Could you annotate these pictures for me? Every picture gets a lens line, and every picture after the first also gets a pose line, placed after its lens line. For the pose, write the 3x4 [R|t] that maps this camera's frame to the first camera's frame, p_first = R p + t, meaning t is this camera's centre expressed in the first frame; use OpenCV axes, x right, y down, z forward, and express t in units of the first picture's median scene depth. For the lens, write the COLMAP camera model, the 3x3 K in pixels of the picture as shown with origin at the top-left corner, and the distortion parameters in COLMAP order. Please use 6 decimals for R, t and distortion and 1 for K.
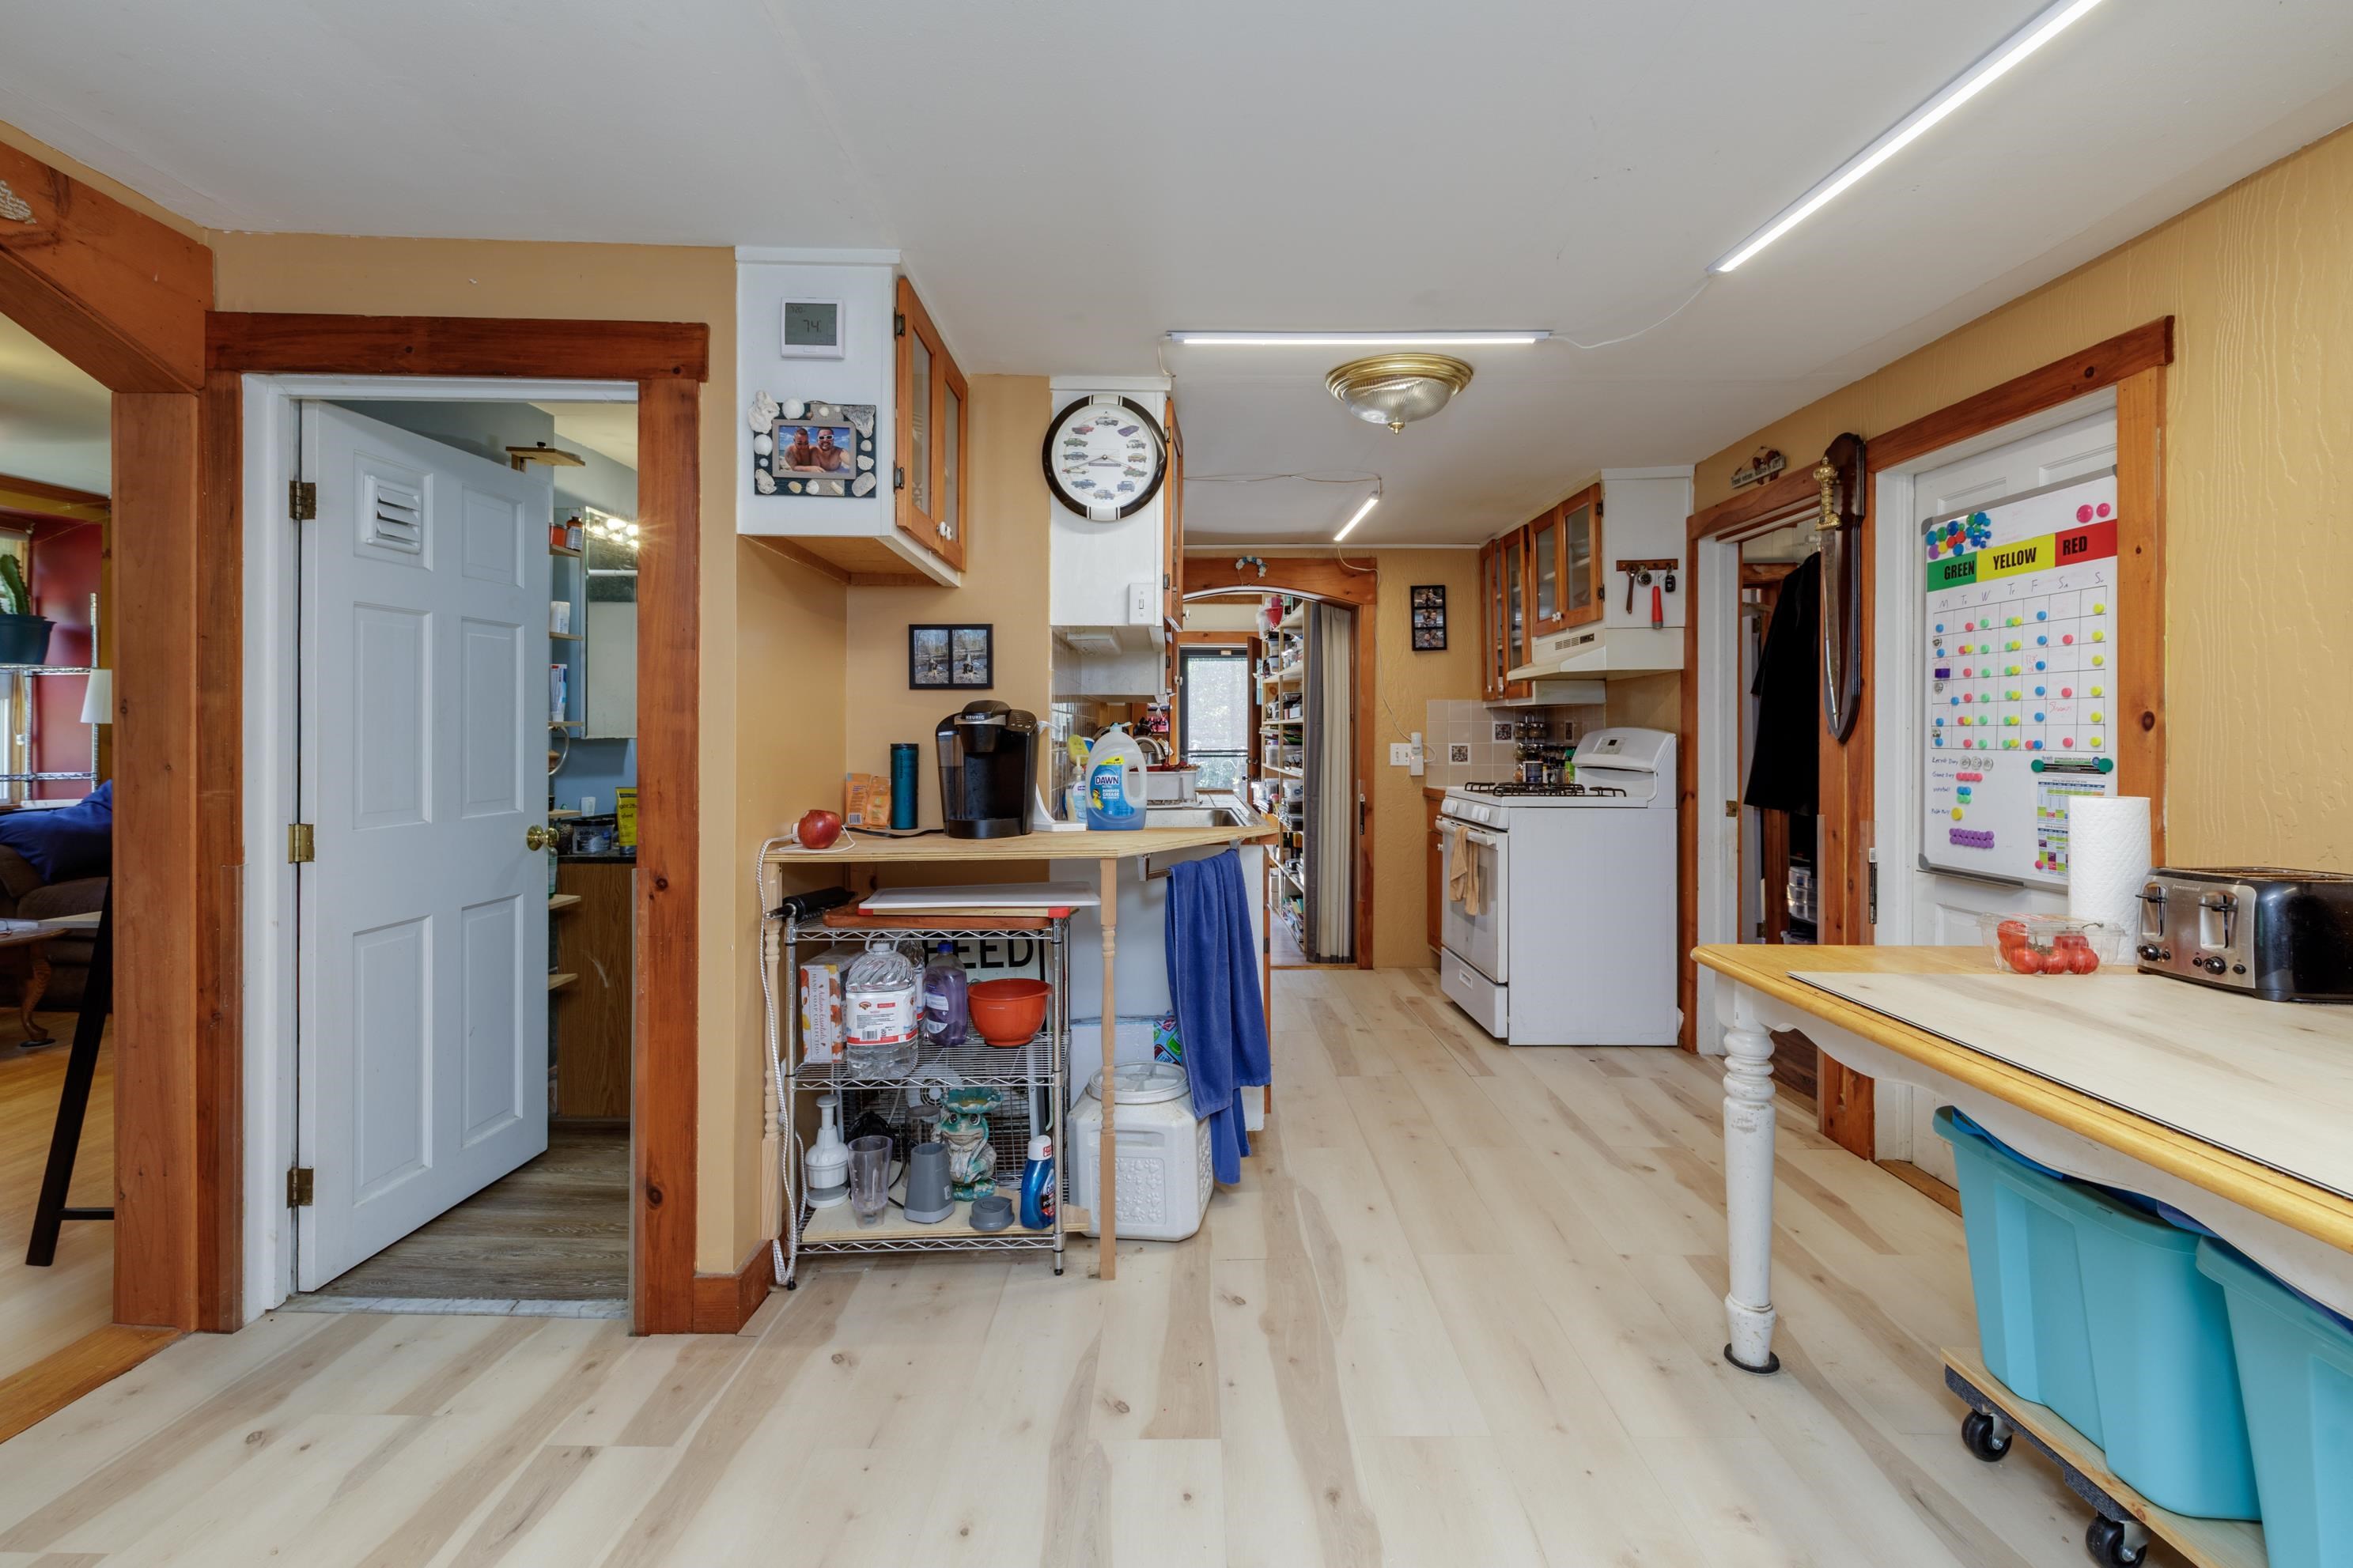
lens RADIAL K [[1070.8, 0, 1149.1], [0, 1070.8, 731.7], [0, 0, 1]] dist [0.004138, -0.000510]
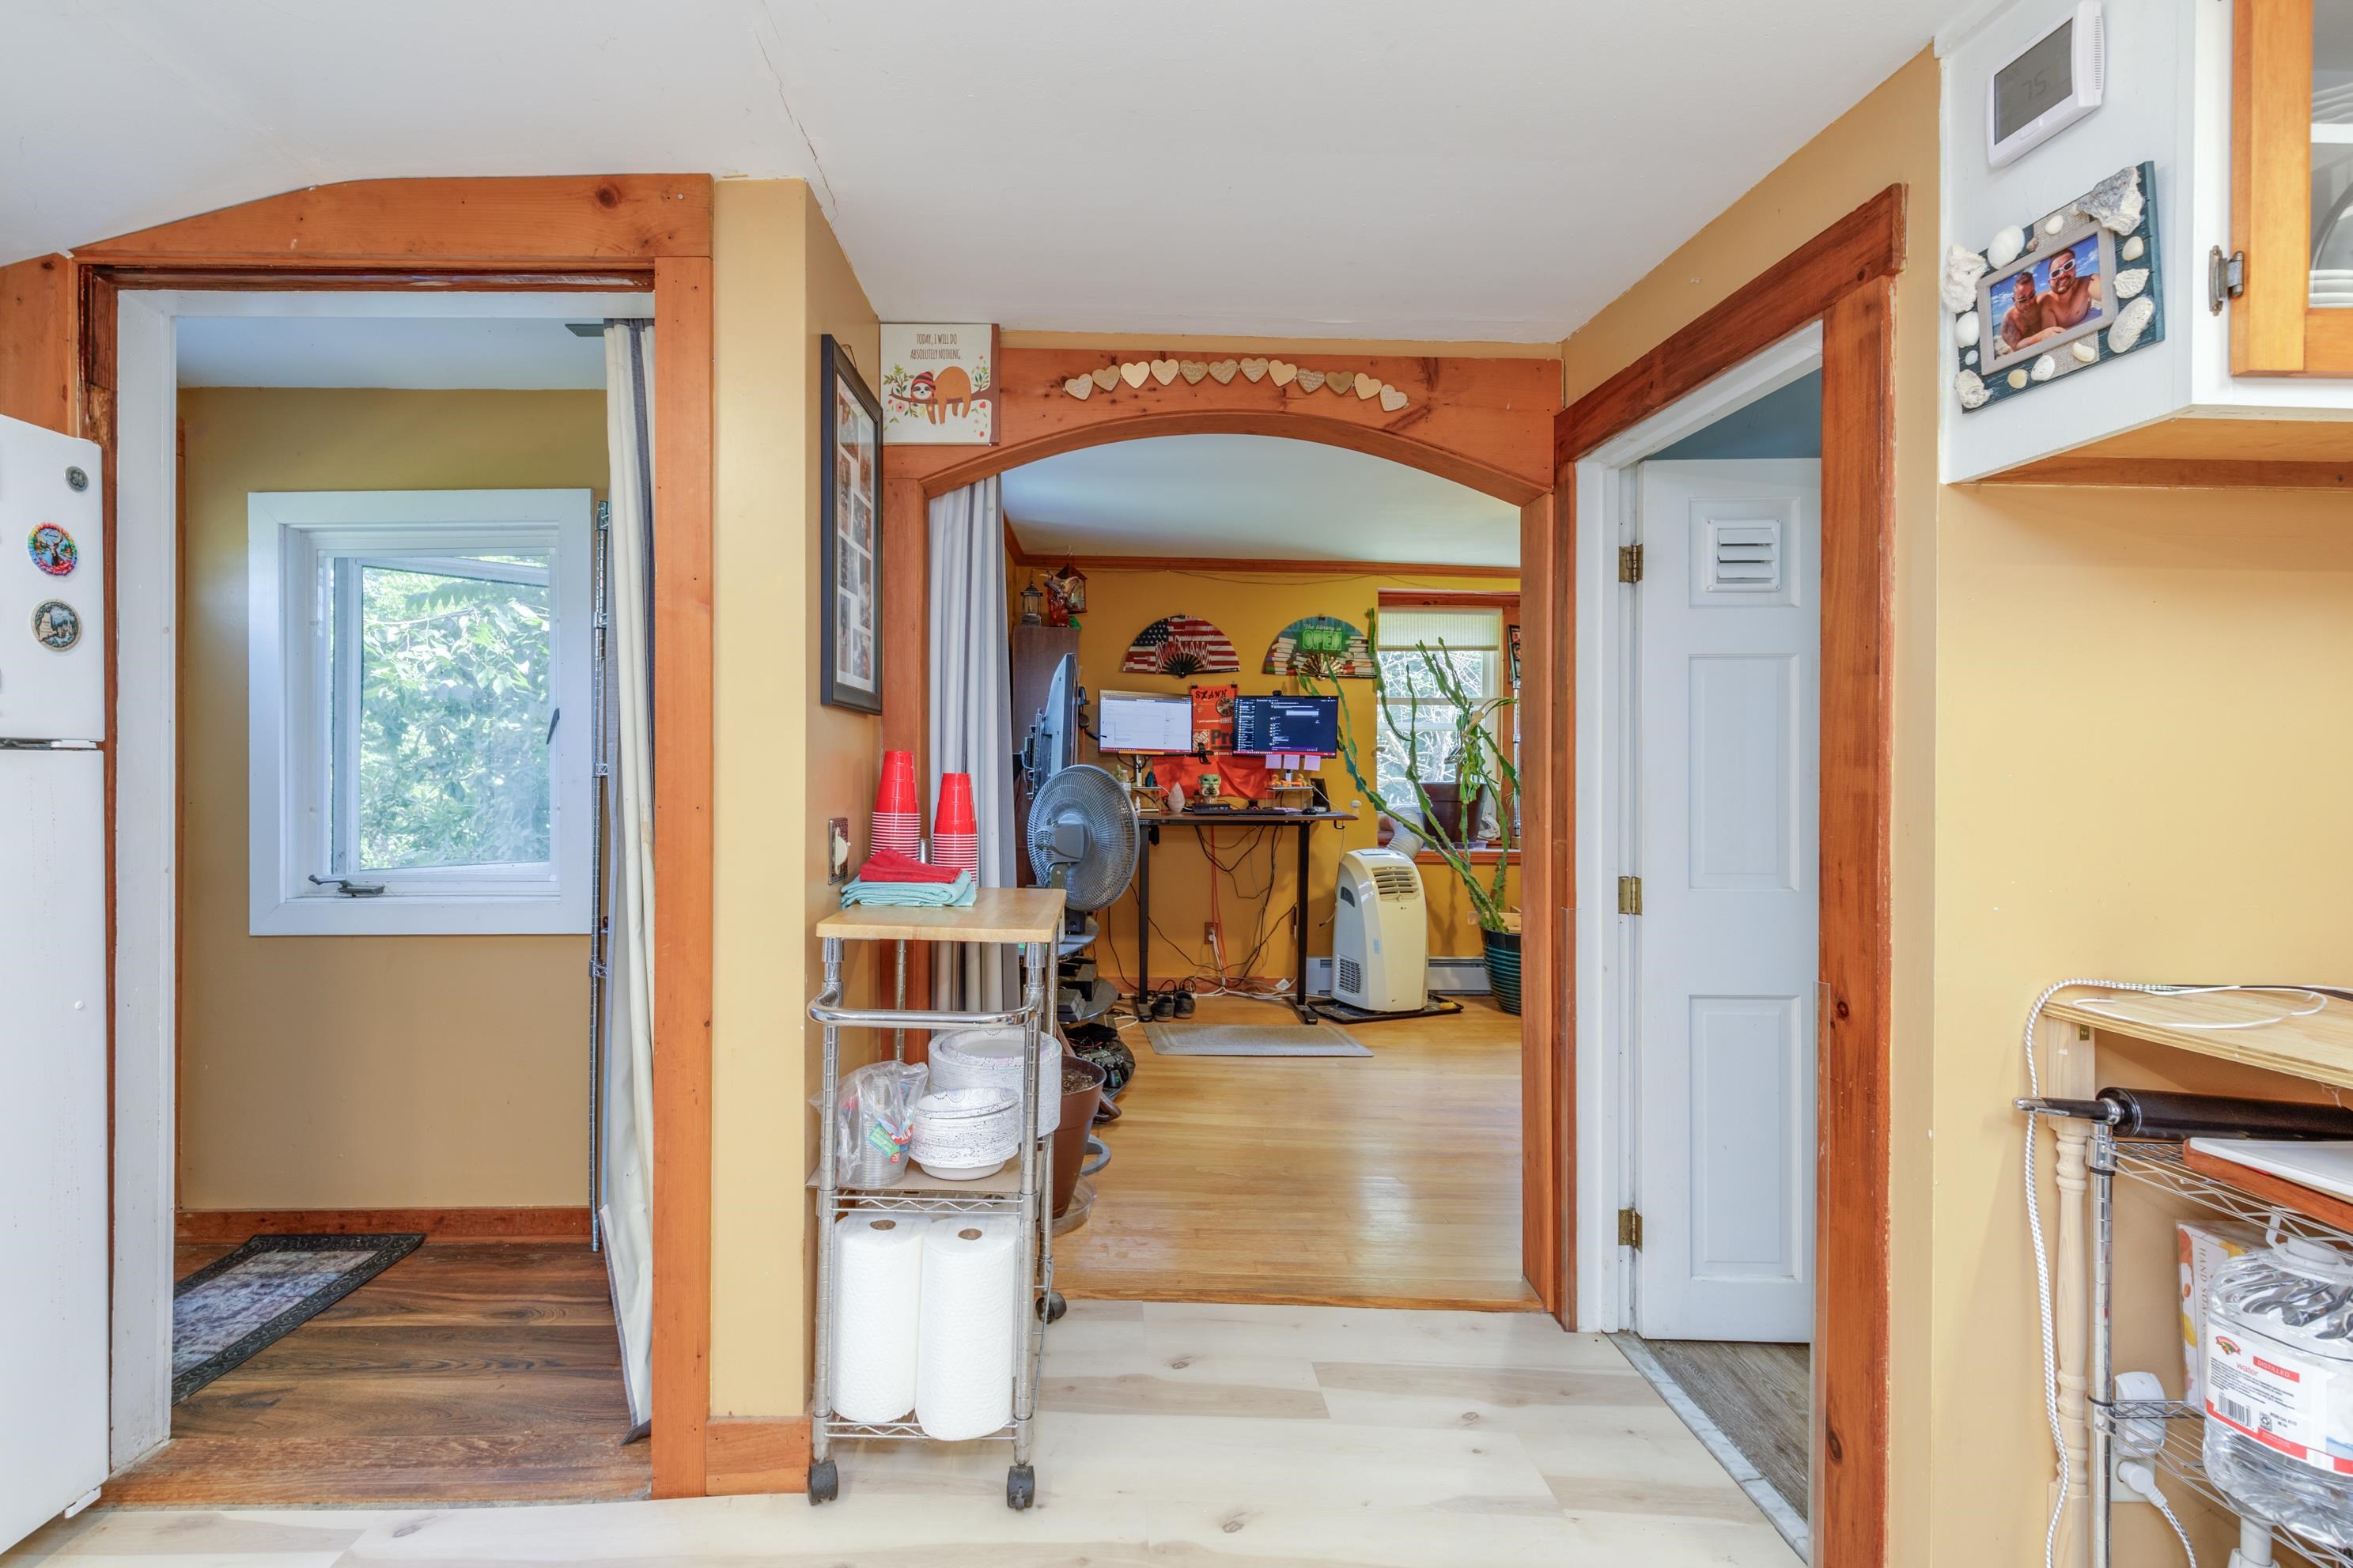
lens RADIAL K [[1070.8, 0, 1110.9], [0, 1070.8, 771.5], [0, 0, 1]] dist [0.004138, -0.000510]
pose [[0.041596, -0.003172, -0.999129, 0.203785], [-0.003233, 0.999989, -0.003310, -0.009804], [0.999129, 0.003368, 0.041585, 0.425074]]
